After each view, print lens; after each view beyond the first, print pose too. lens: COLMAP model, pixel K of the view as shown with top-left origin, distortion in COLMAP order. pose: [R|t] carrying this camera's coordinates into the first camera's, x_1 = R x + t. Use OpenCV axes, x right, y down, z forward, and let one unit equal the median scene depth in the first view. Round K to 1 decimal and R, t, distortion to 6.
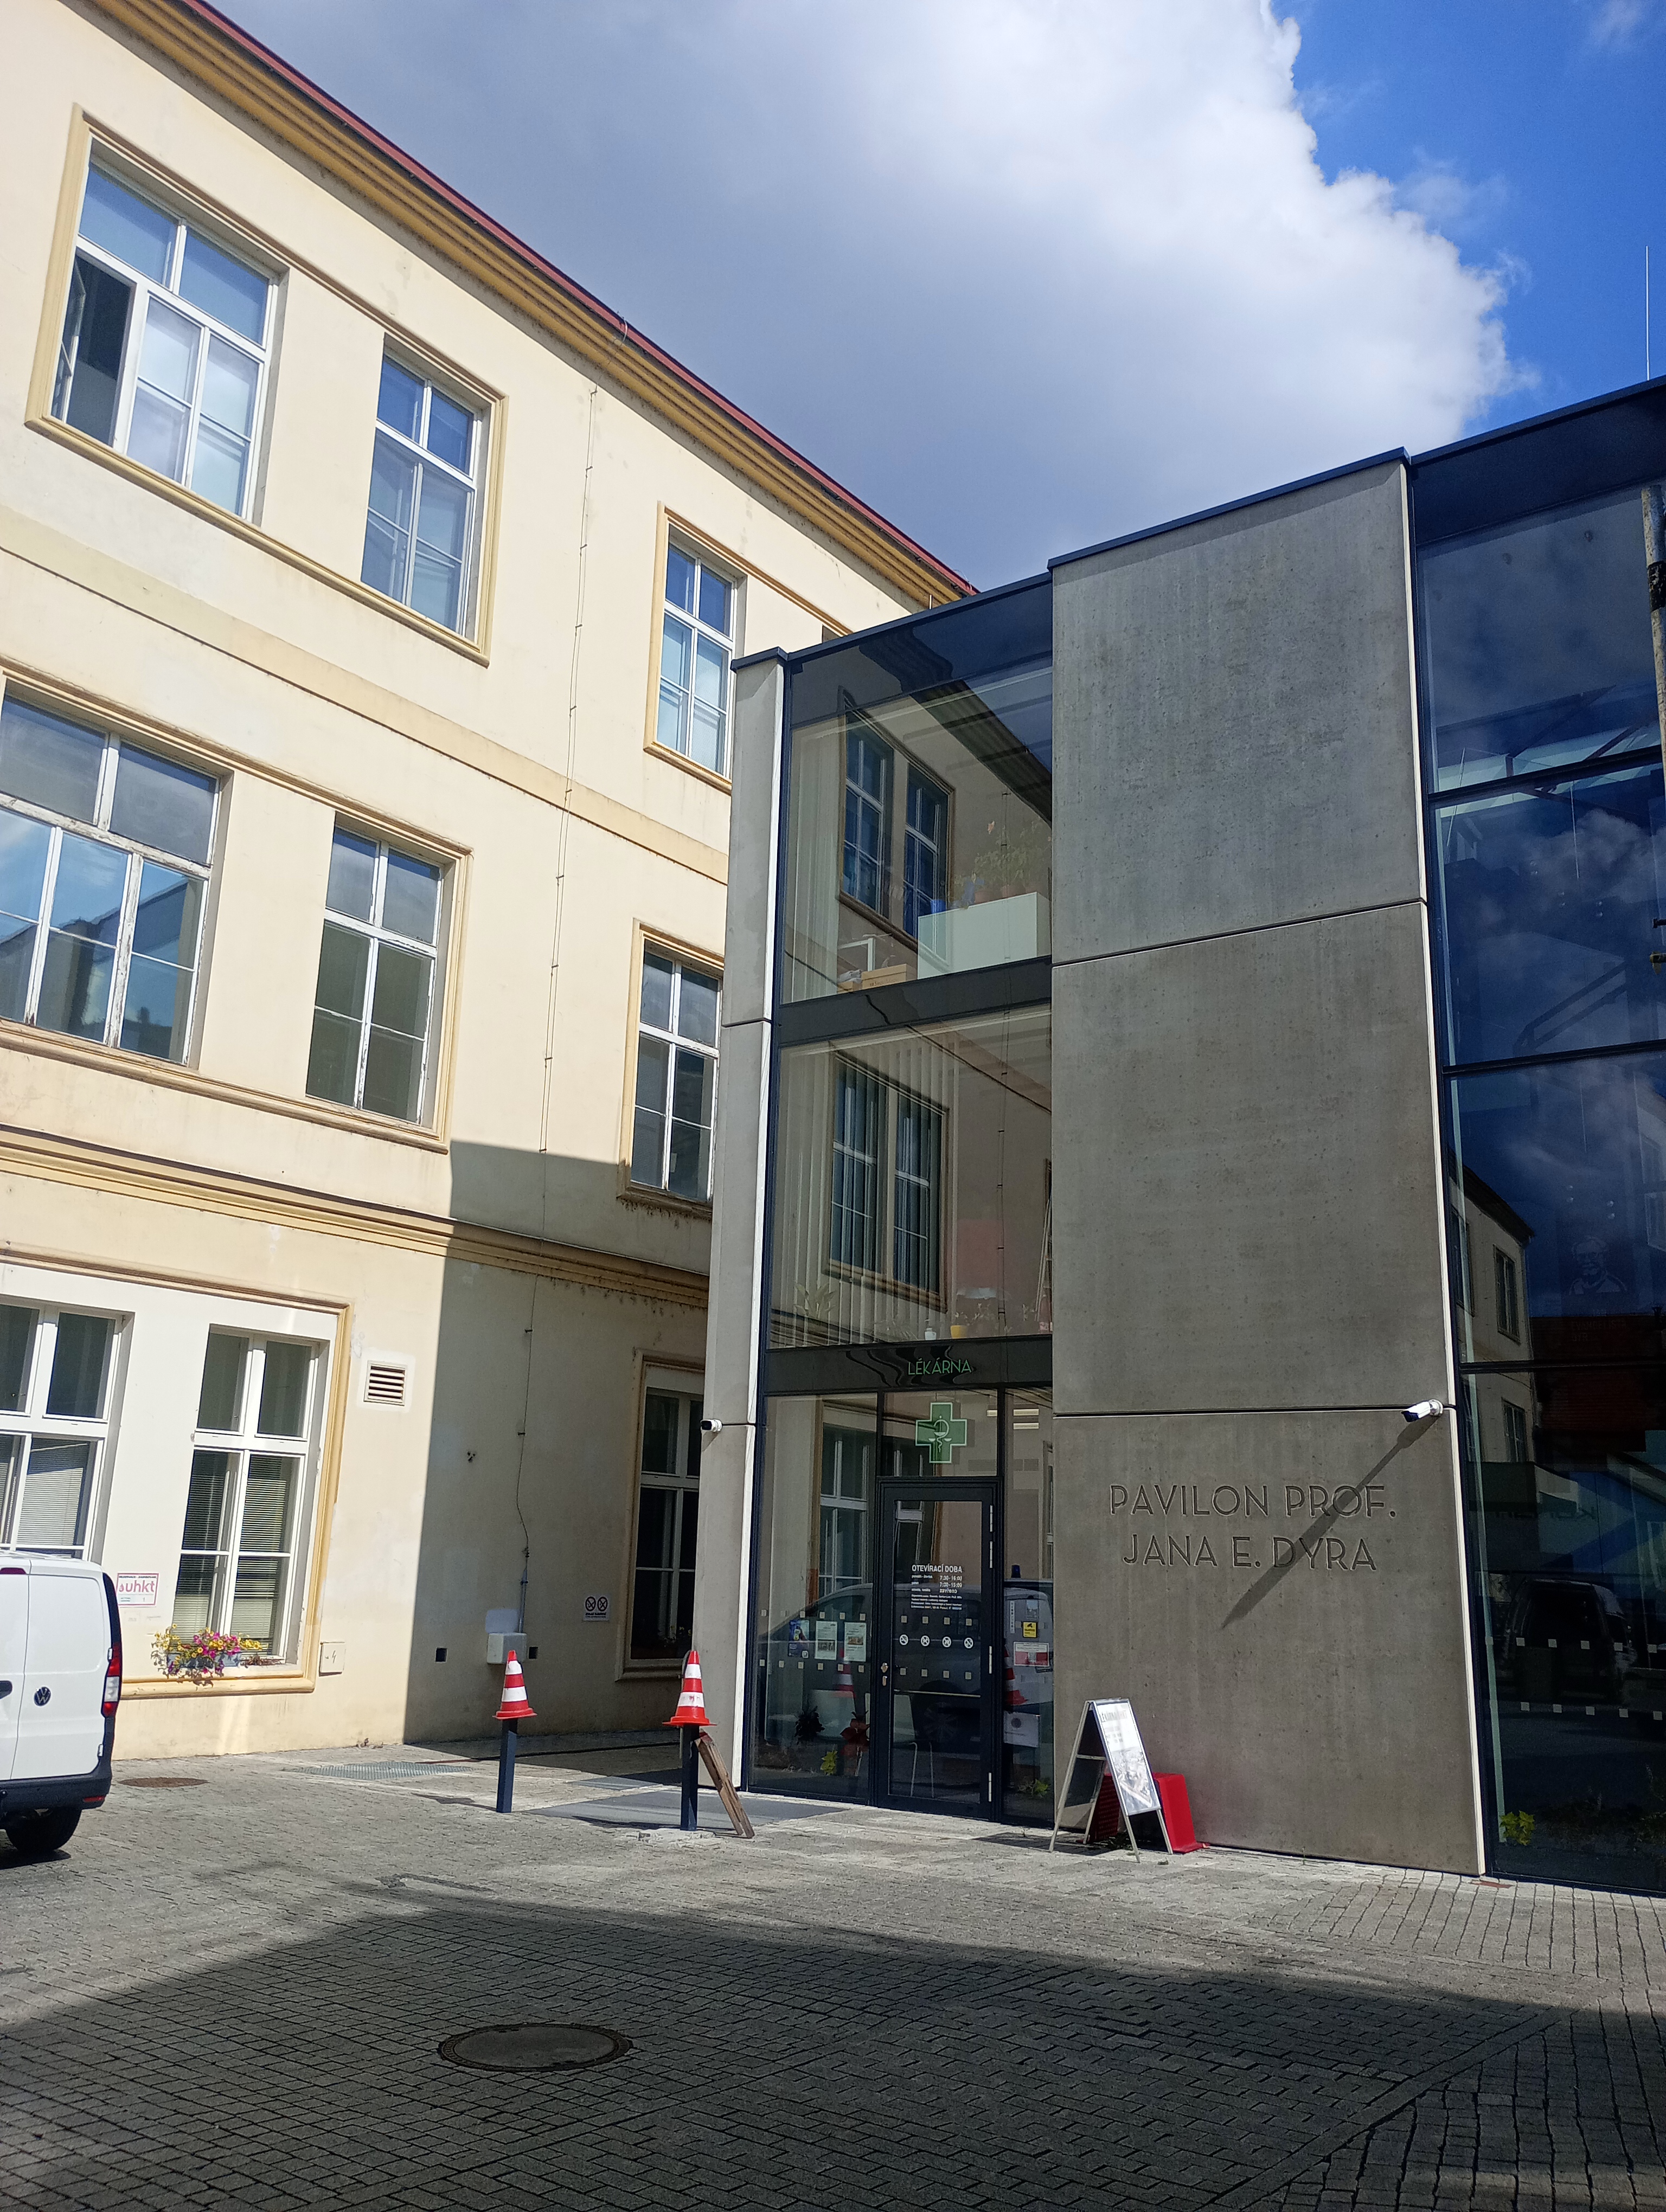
lens RADIAL K [[1807.4, 0, 833.0], [0, 1807.4, 1106.0], [0, 0, 1]] dist [-0.000524, 0.000007]
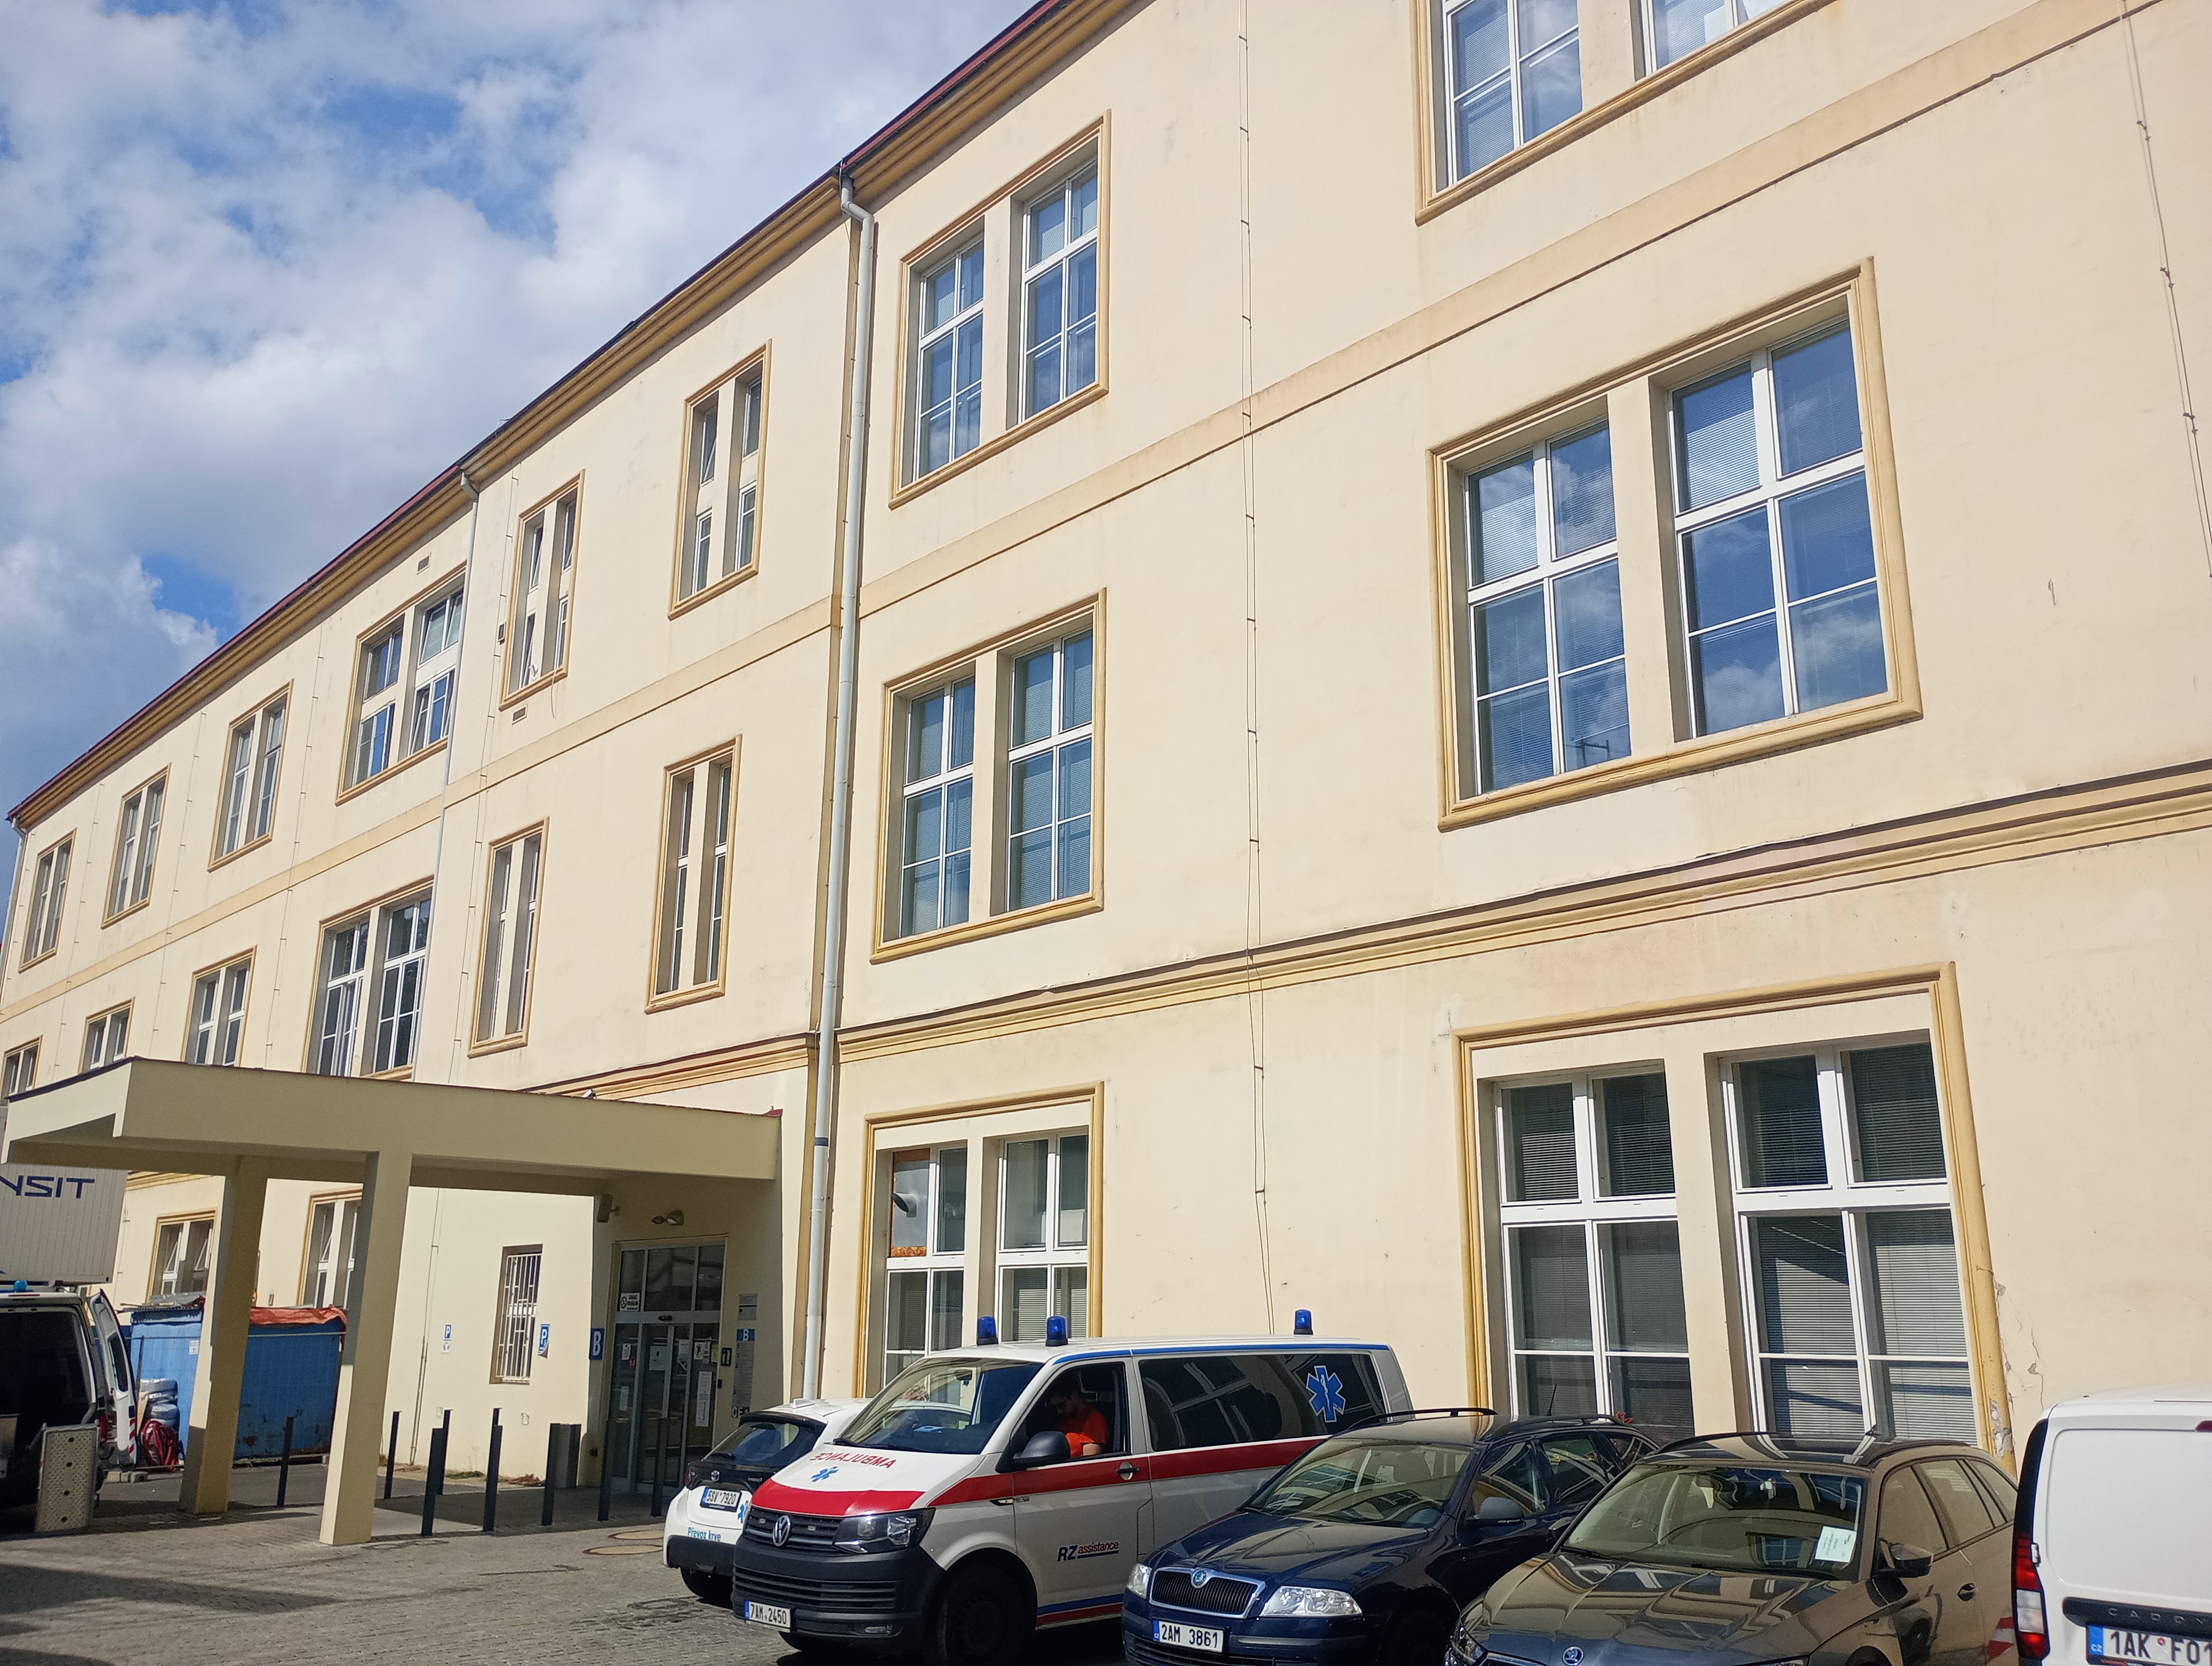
lens RADIAL K [[1807.4, 0, 1106.0], [0, 1807.4, 833.0], [0, 0, 1]] dist [-0.000524, 0.000007]
pose [[-0.138599, -0.279766, -0.950011, 0.447372], [0.252218, 0.917668, -0.307037, 0.204341], [0.957693, -0.282165, -0.056626, 0.826342]]
